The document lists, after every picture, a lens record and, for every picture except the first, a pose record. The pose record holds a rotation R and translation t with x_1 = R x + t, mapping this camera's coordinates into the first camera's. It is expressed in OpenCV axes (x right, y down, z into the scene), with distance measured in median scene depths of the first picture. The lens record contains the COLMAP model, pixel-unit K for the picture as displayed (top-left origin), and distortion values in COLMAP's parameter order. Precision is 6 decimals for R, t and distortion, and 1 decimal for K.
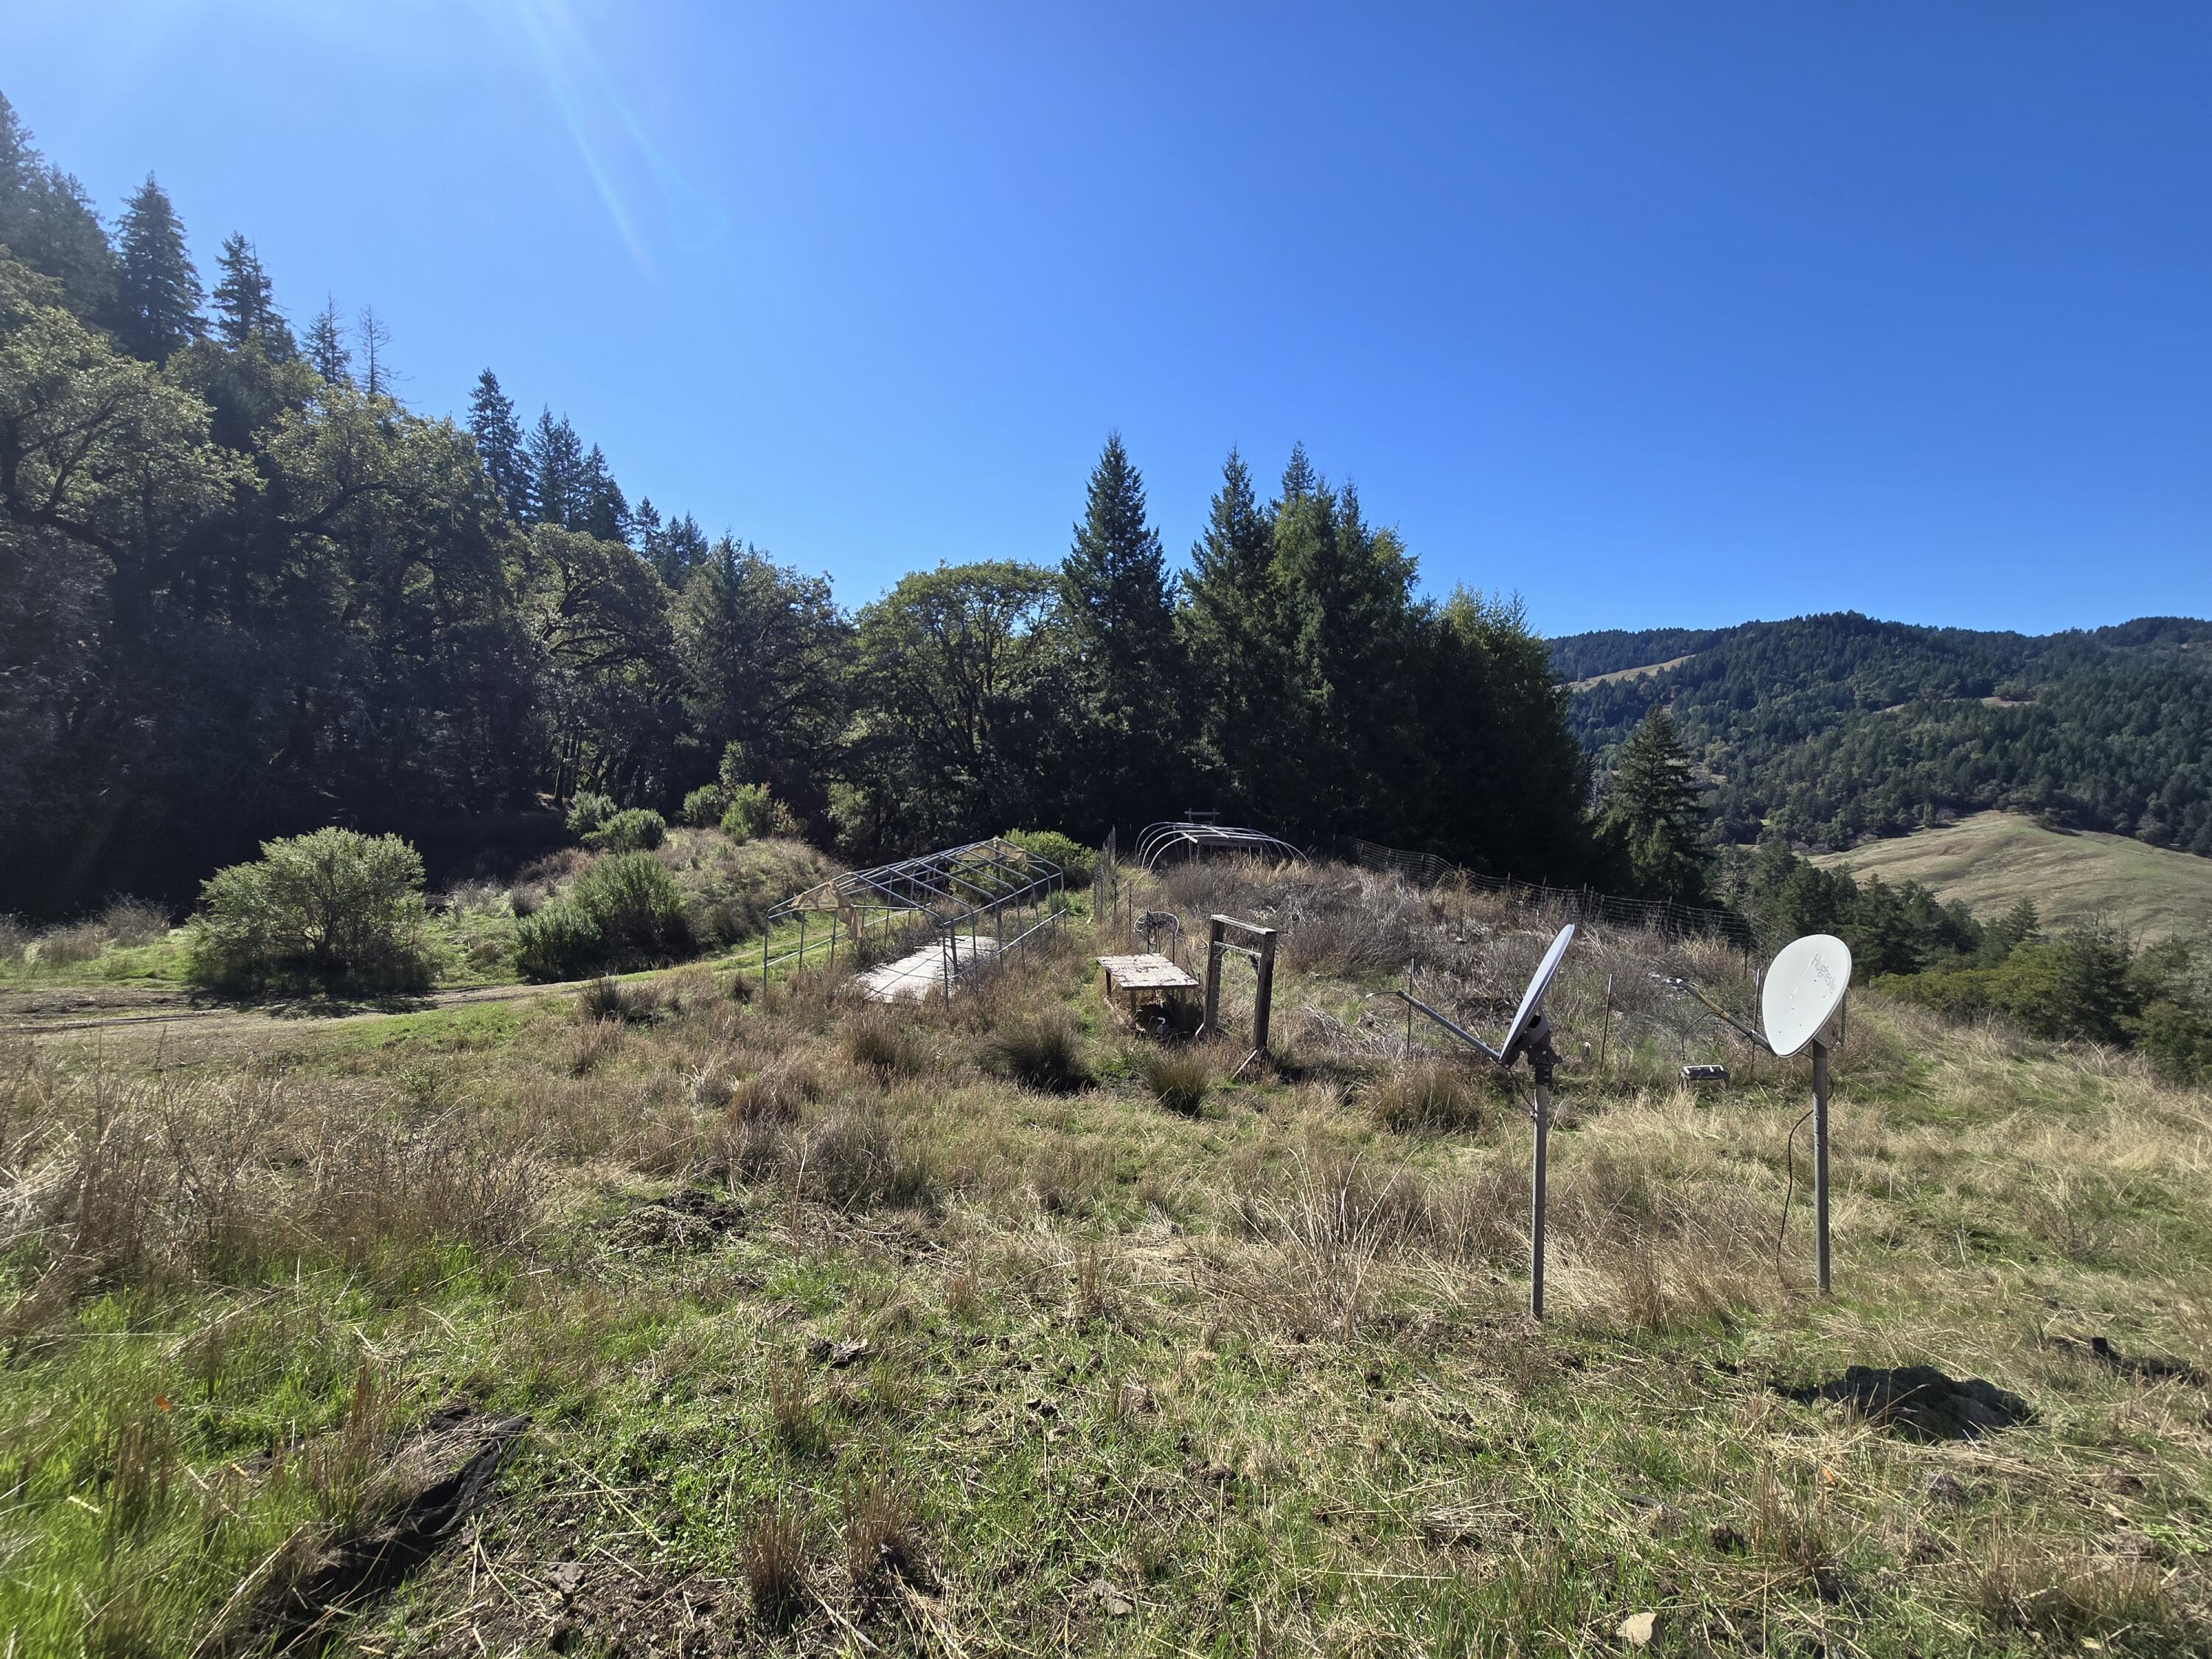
lens RADIAL K [[900.9, 0, 1106.7], [0, 900.9, 844.2], [0, 0, 1]] dist [0.002425, -0.001144]
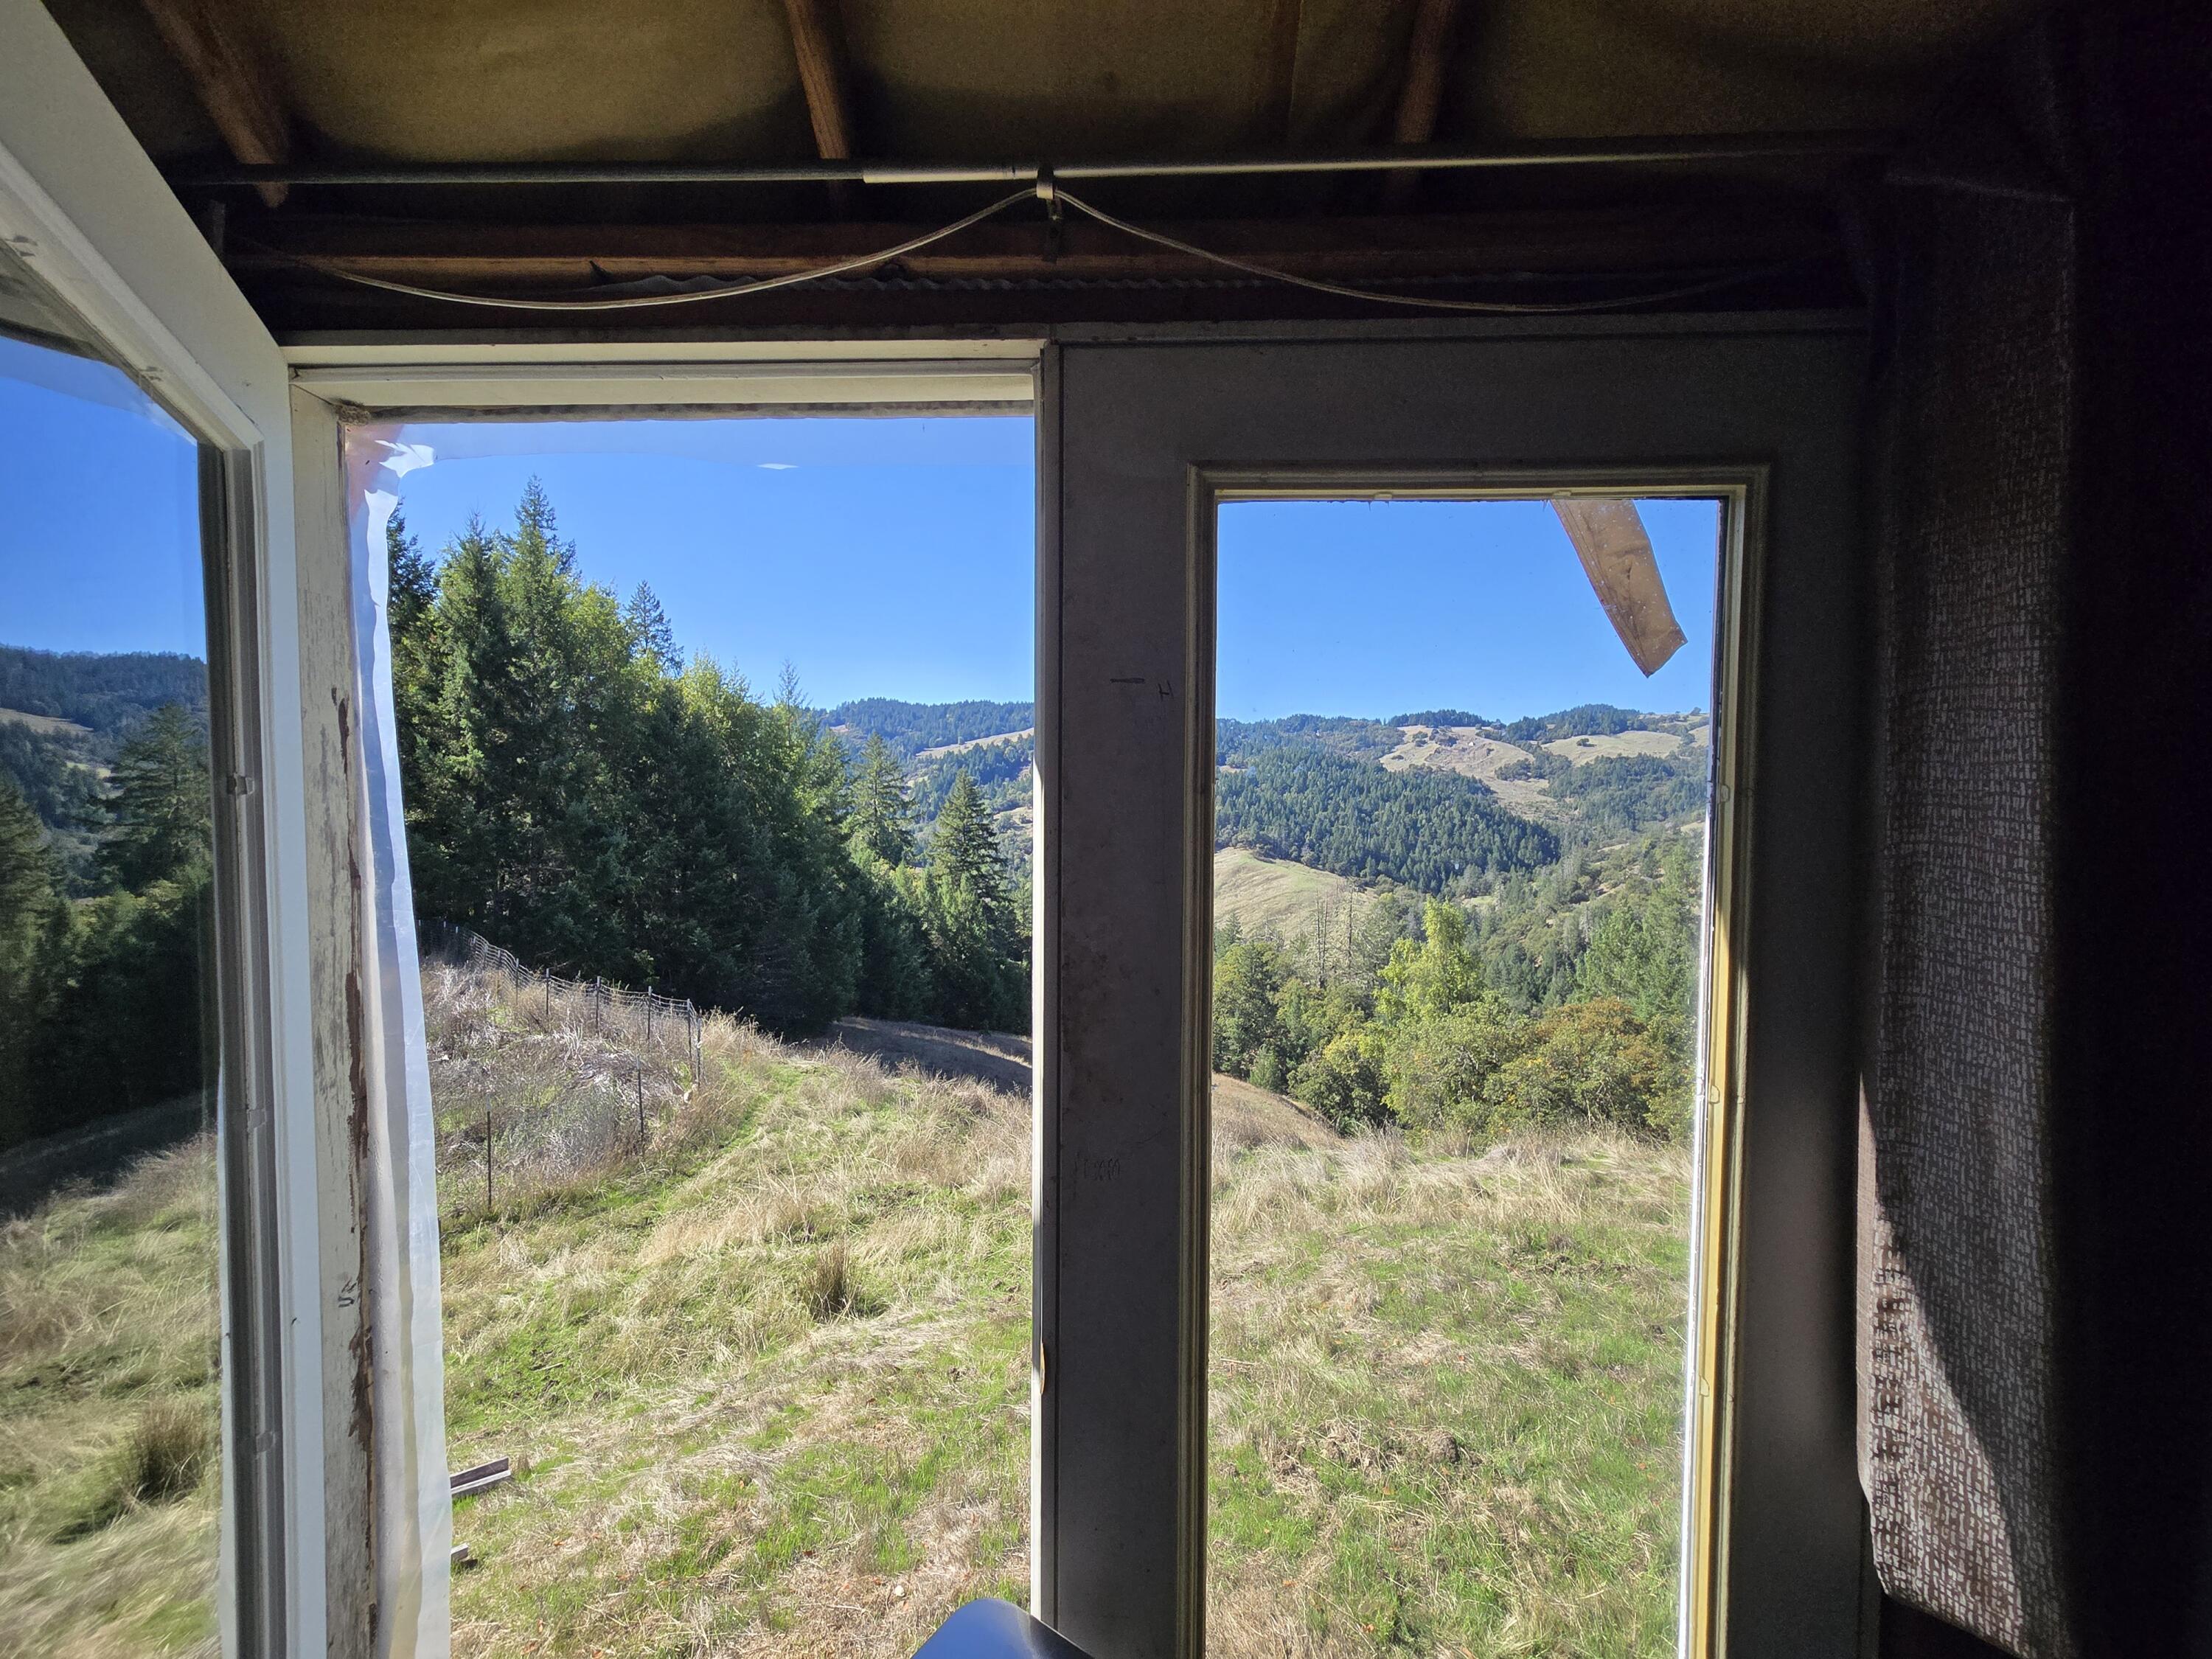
lens RADIAL K [[900.9, 0, 1097.7], [0, 900.9, 838.0], [0, 0, 1]] dist [0.002425, -0.001144]
pose [[0.813345, -0.027245, 0.581143, 0.141257], [0.066656, 0.996689, -0.046563, -0.007782], [-0.577951, 0.076608, 0.812468, -0.028128]]
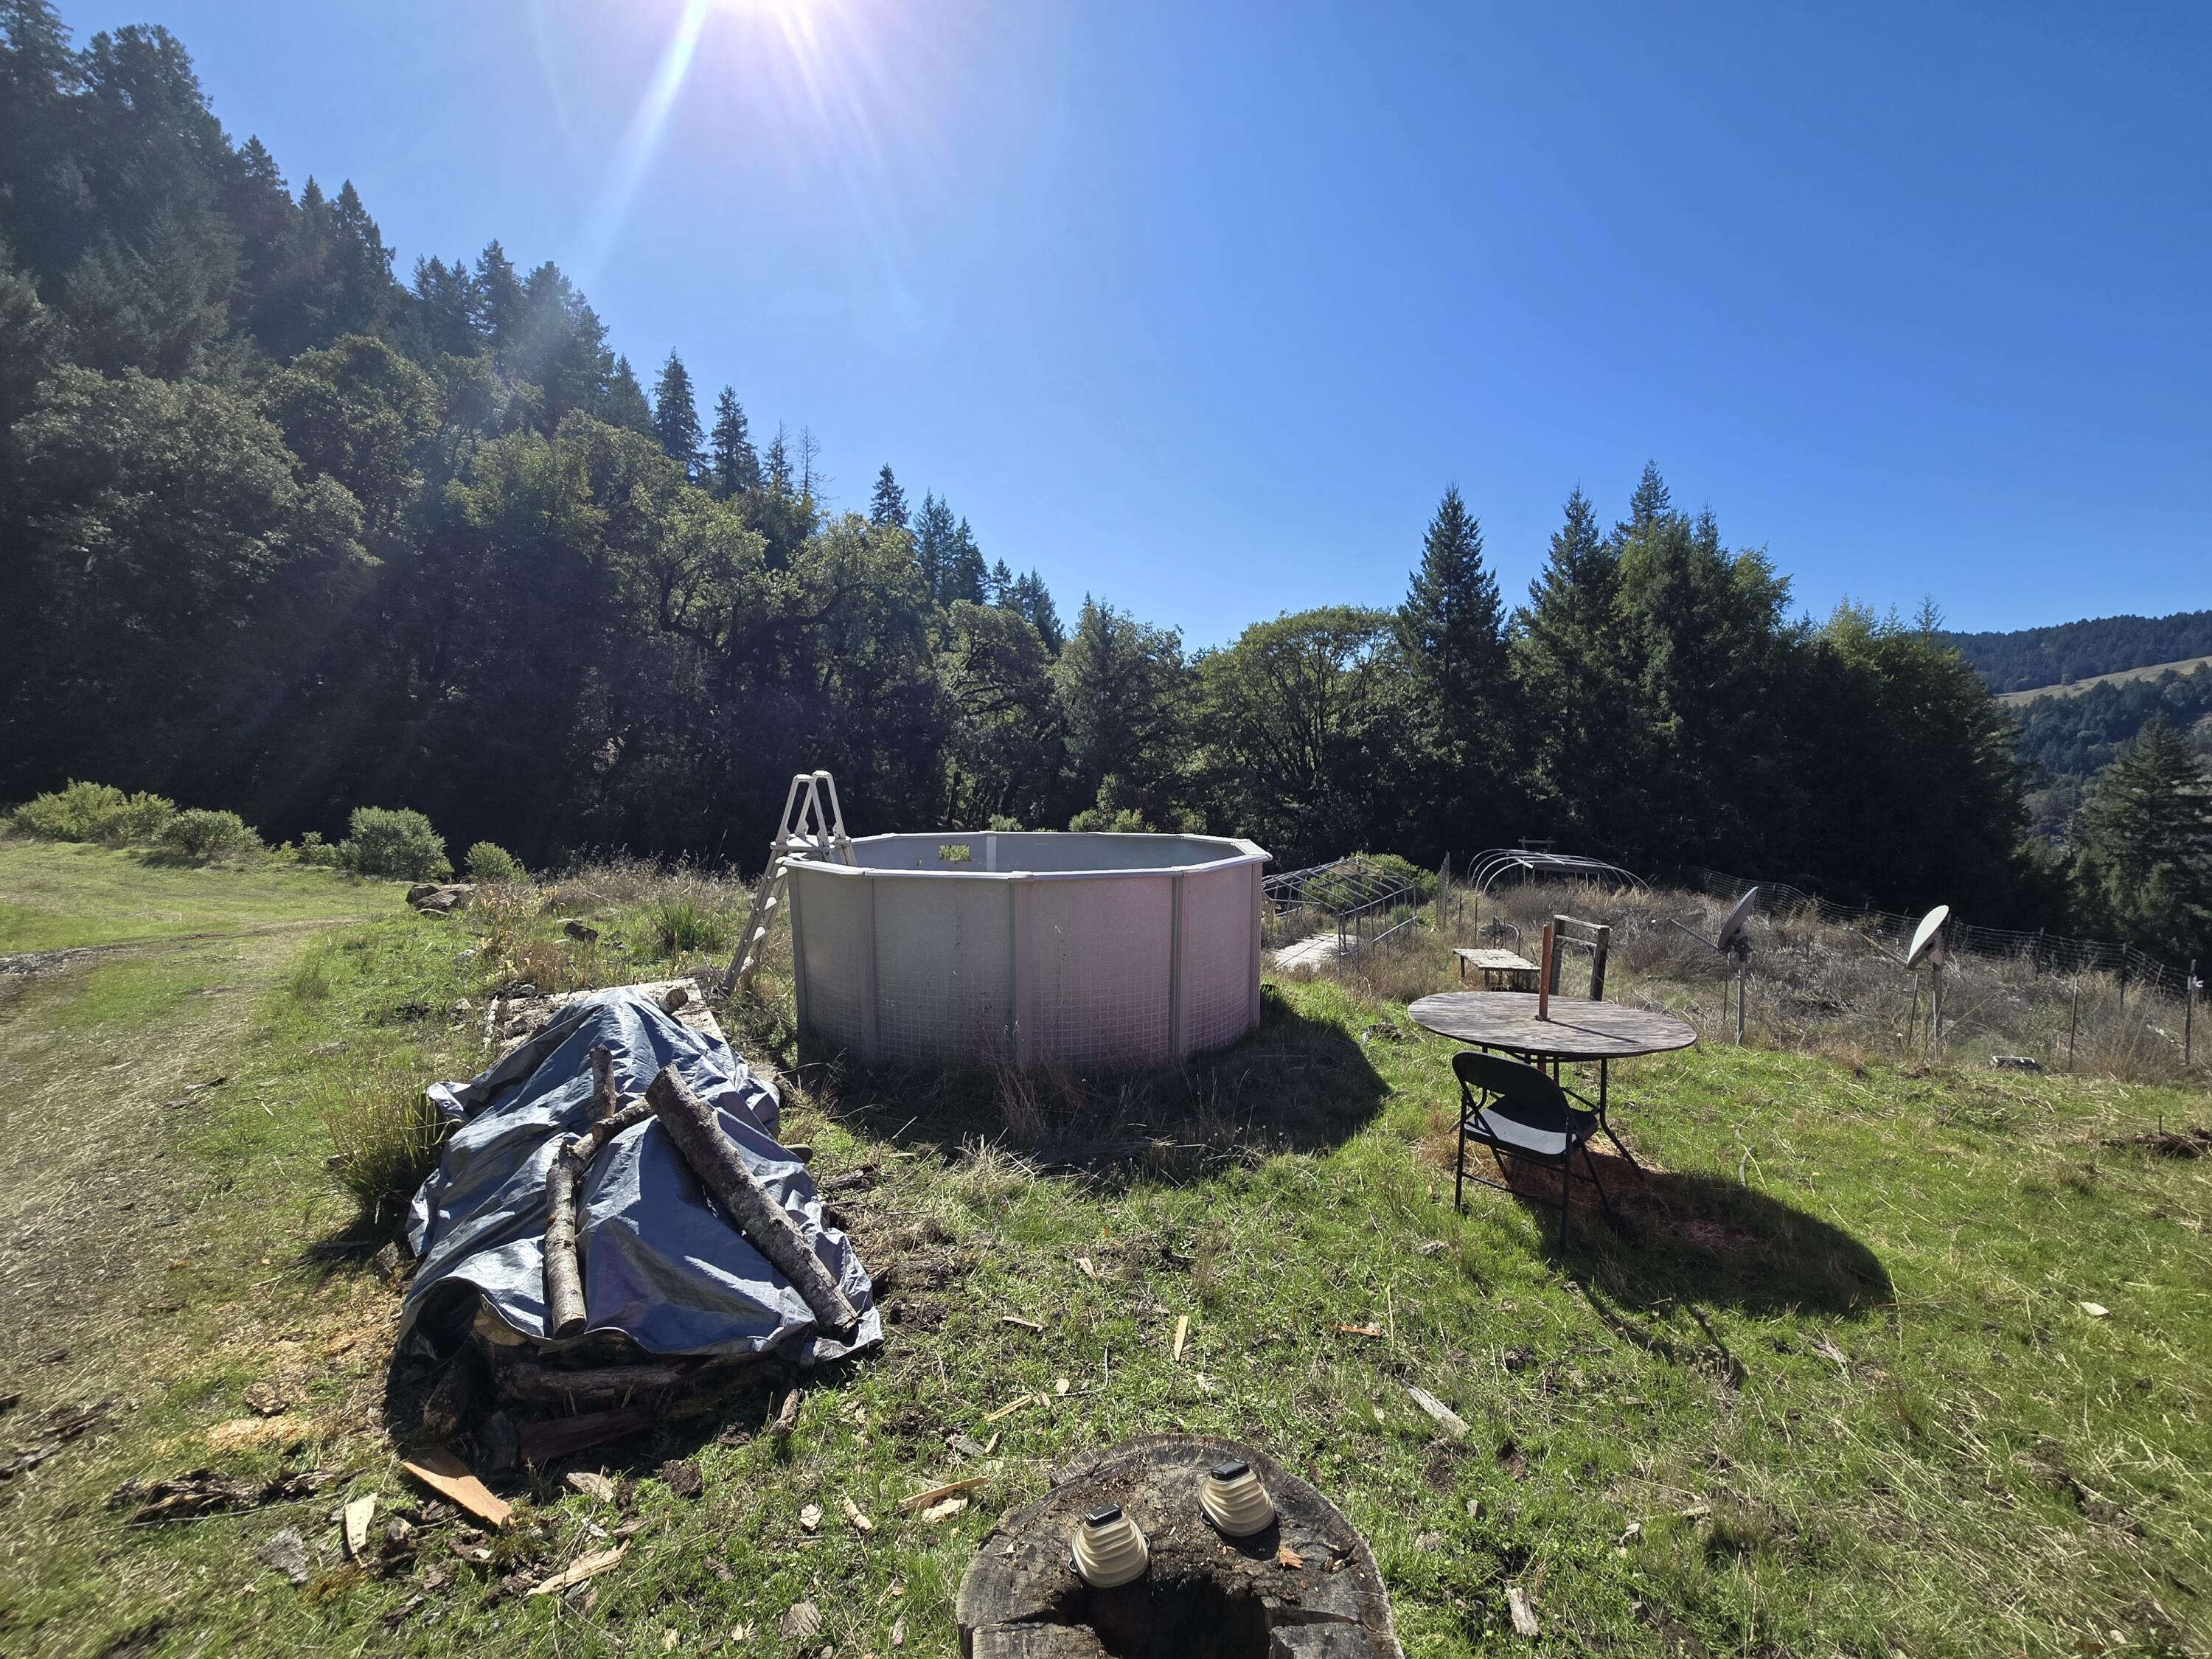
lens RADIAL K [[900.9, 0, 1101.0], [0, 900.9, 847.6], [0, 0, 1]] dist [0.002425, -0.001144]
pose [[0.943798, 0.021602, -0.329816, -0.017020], [-0.029711, 0.999367, -0.019564, 0.005628], [0.329185, 0.028264, 0.943842, -0.102571]]
